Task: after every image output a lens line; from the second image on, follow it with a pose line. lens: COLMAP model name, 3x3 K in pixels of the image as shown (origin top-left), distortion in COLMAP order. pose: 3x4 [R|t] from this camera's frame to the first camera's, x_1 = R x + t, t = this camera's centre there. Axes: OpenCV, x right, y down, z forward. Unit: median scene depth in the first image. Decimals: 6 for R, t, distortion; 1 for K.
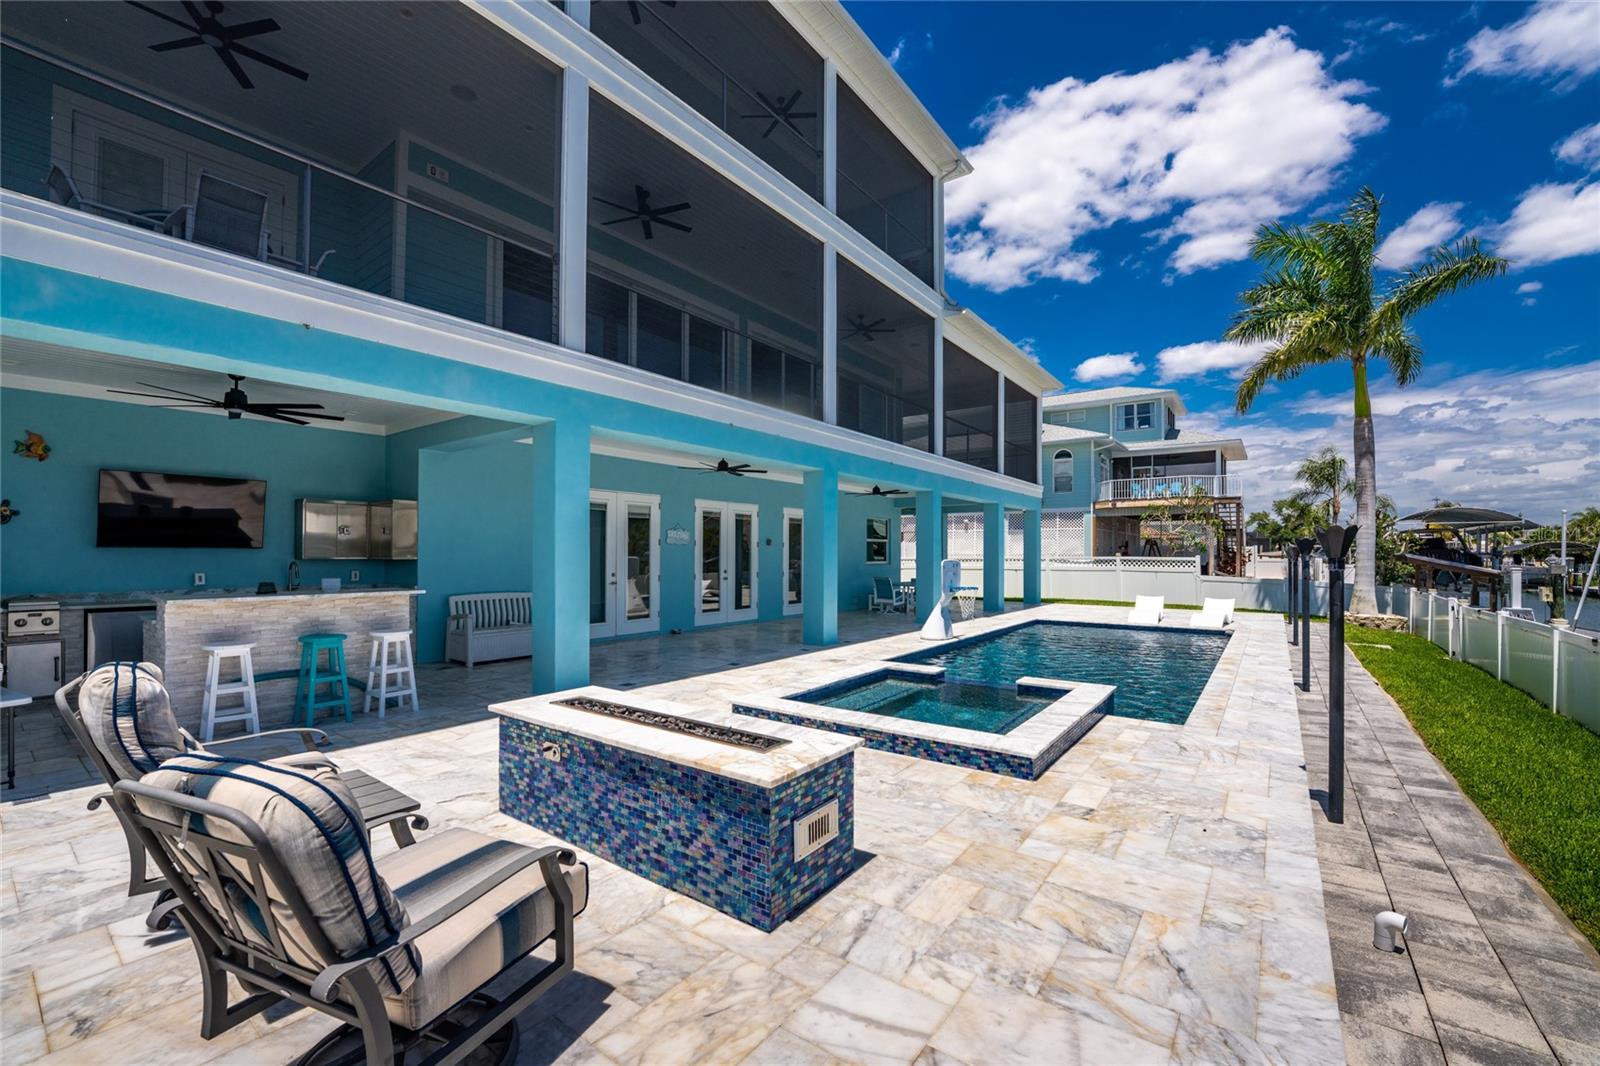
lens RADIAL K [[648.8, 0, 795.5], [0, 648.8, 549.5], [0, 0, 1]] dist [-0.022755, 0.000426]
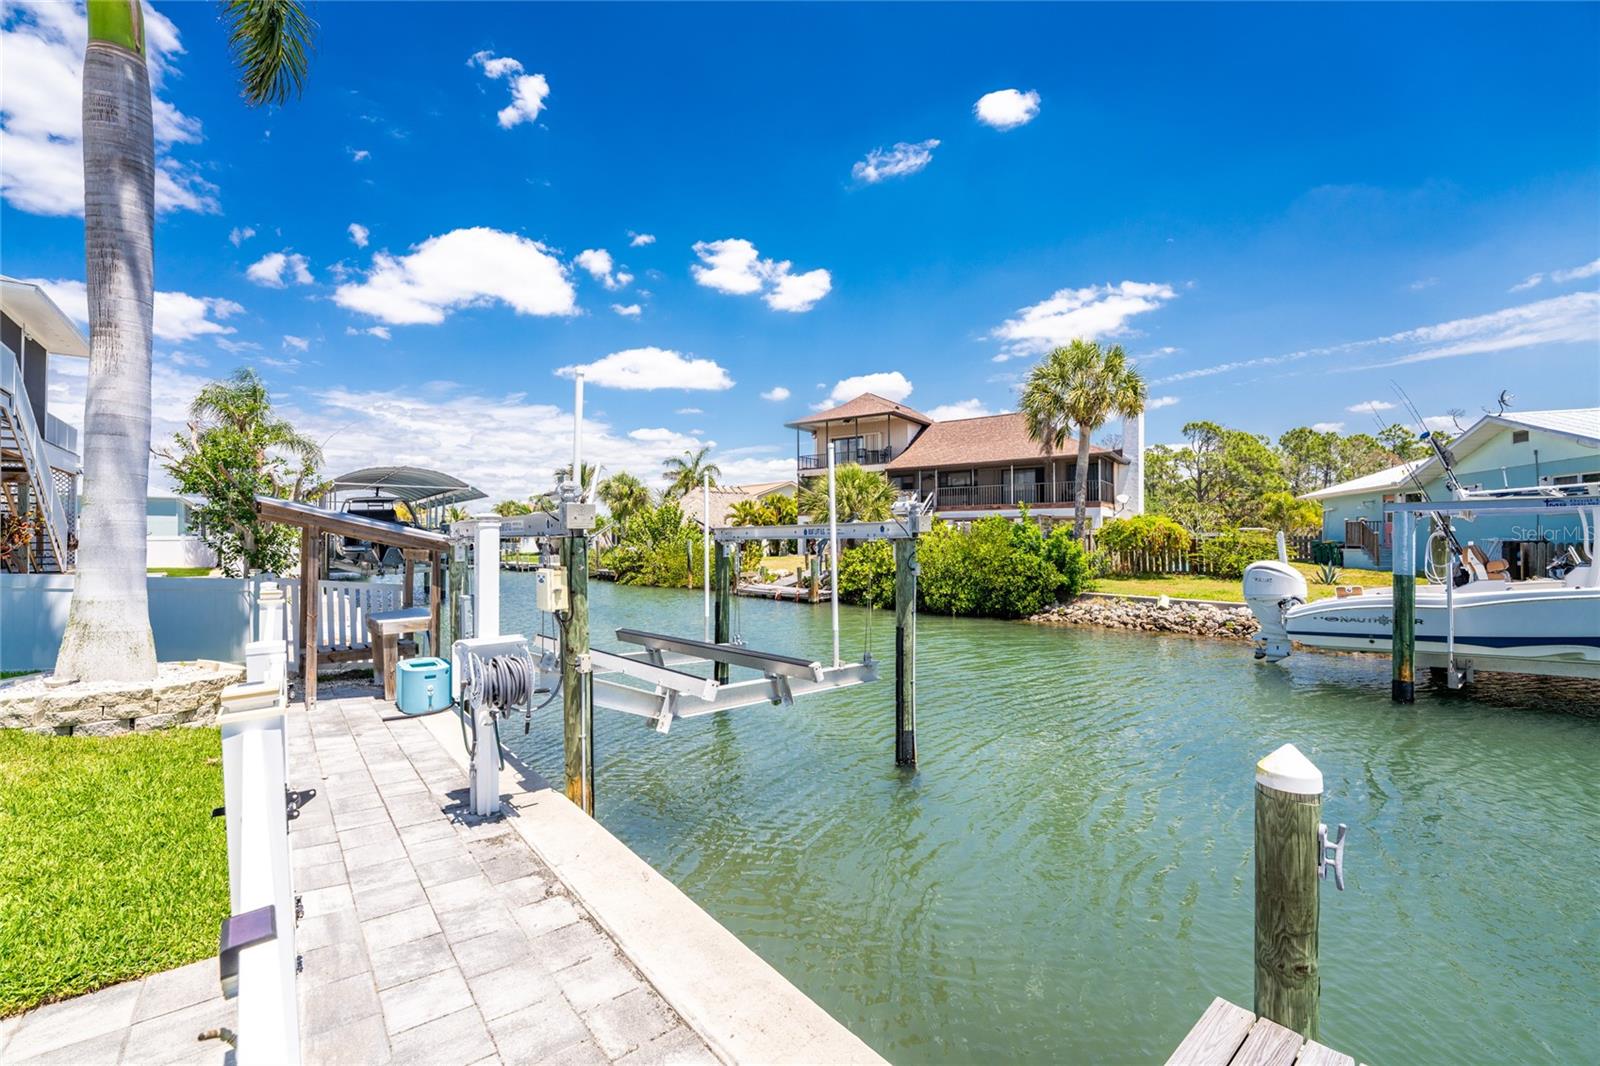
lens RADIAL K [[657.1, 0, 788.3], [0, 657.1, 534.5], [0, 0, 1]] dist [-0.025926, 0.000978]
pose [[0.249164, 0.001349, 0.968460, 1.289781], [0.001041, 0.999998, -0.001660, 0.062101], [-0.968461, 0.001422, 0.249162, 1.149492]]
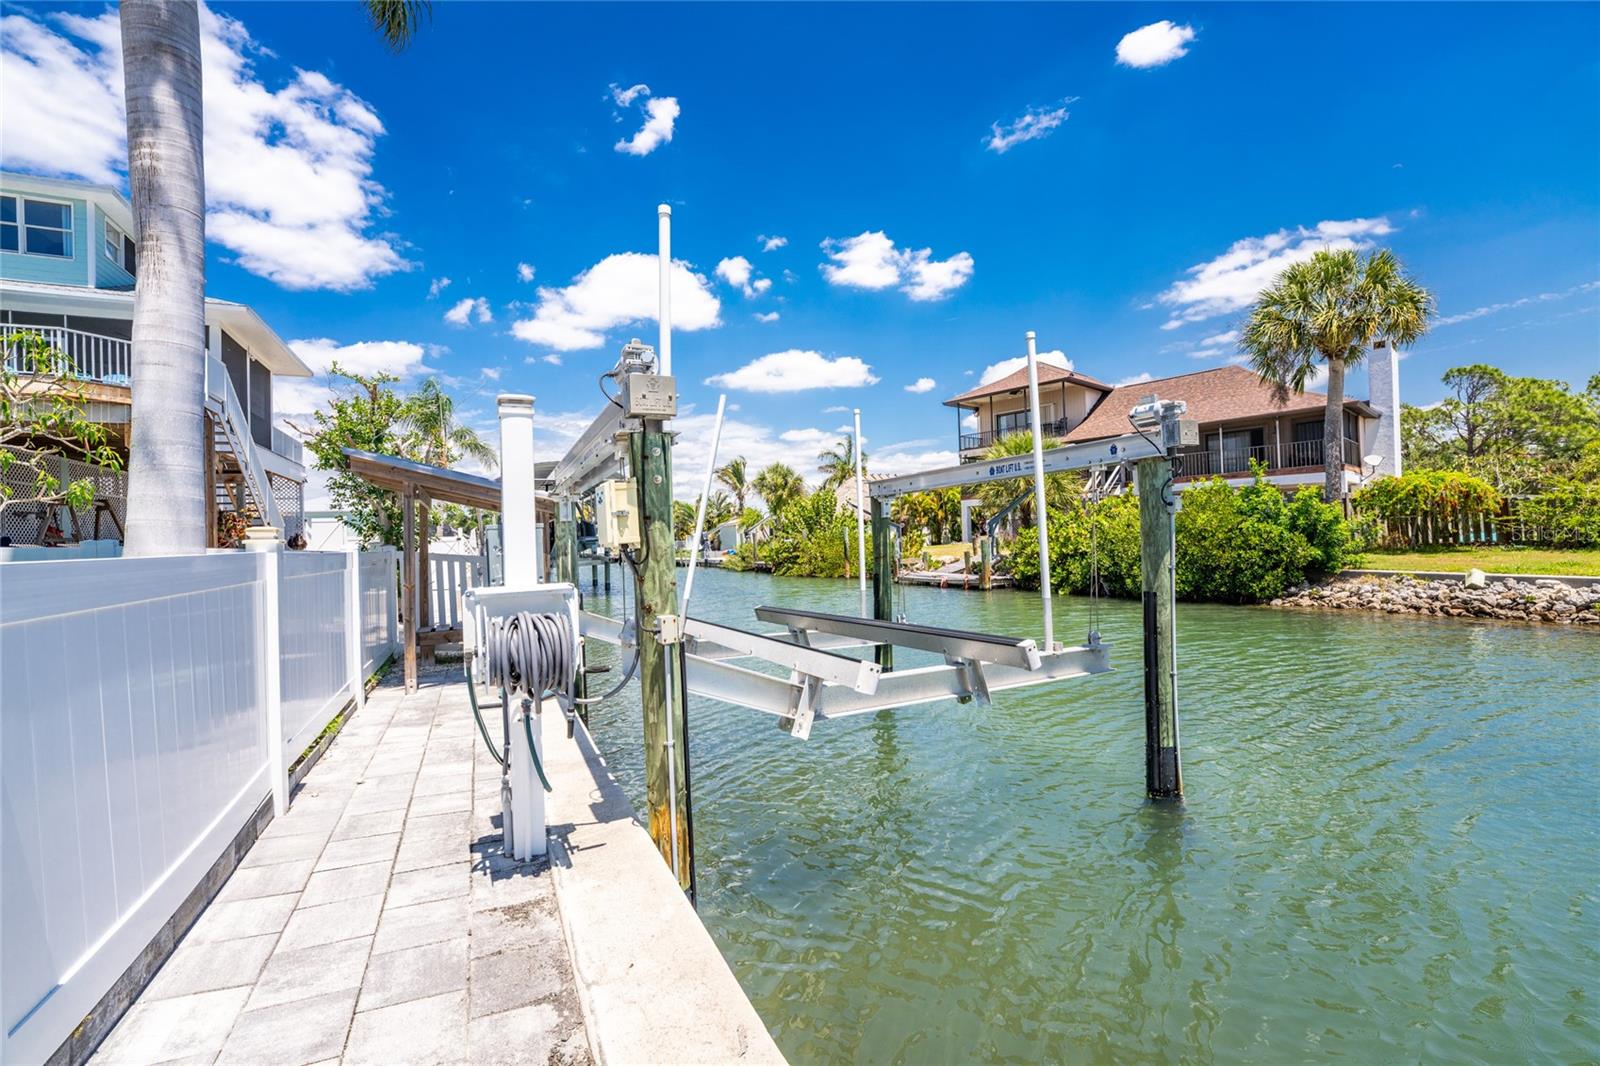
lens RADIAL K [[657.1, 0, 788.3], [0, 657.1, 534.5], [0, 0, 1]] dist [-0.025926, 0.000978]
pose [[0.471311, -0.014382, 0.881850, 1.488706], [0.031208, 0.999513, -0.000379, 0.117273], [-0.881415, 0.027700, 0.471530, 1.224040]]
